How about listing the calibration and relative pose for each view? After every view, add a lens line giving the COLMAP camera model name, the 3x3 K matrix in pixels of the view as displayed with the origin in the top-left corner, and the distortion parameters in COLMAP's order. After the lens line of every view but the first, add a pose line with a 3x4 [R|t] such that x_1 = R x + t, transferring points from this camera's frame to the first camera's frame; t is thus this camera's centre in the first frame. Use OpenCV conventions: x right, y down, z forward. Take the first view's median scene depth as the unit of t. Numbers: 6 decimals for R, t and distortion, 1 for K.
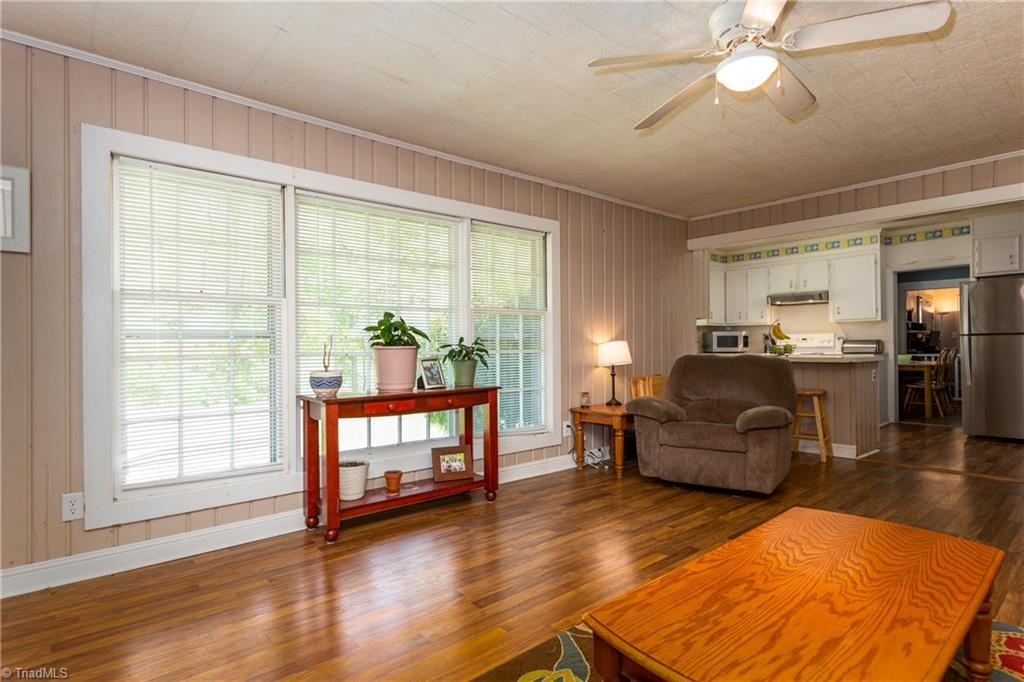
lens RADIAL K [[526.2, 0, 511.6], [0, 526.2, 340.7], [0, 0, 1]] dist [0.002427, -0.000330]
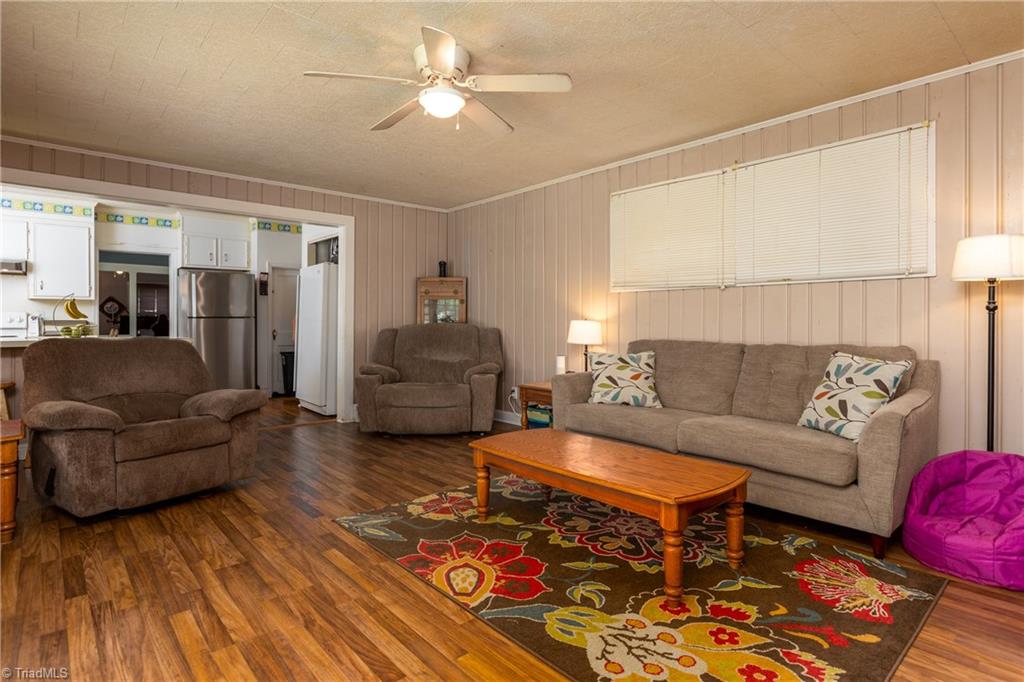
lens RADIAL K [[526.2, 0, 515.5], [0, 526.2, 320.4], [0, 0, 1]] dist [0.002427, -0.000330]
pose [[0.003425, 0.015387, 0.999876, -0.460986], [-0.009804, 0.999834, -0.015353, 0.009826], [-0.999946, -0.009751, 0.003575, 0.483823]]
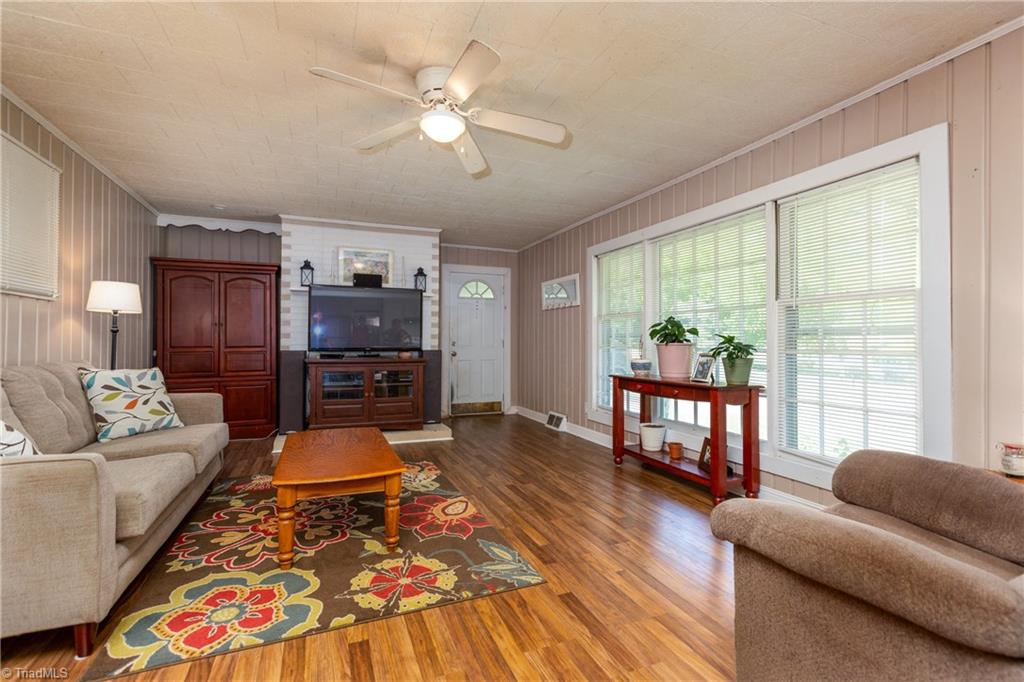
lens RADIAL K [[467.4, 0, 517.7], [0, 467.4, 343.7], [0, 0, 1]] dist [0.002405, -0.000106]
pose [[-0.321142, 0.009269, -0.946986, 0.839063], [0.008651, 0.999939, 0.006853, 0.002293], [0.946992, -0.005992, -0.321202, 0.895912]]
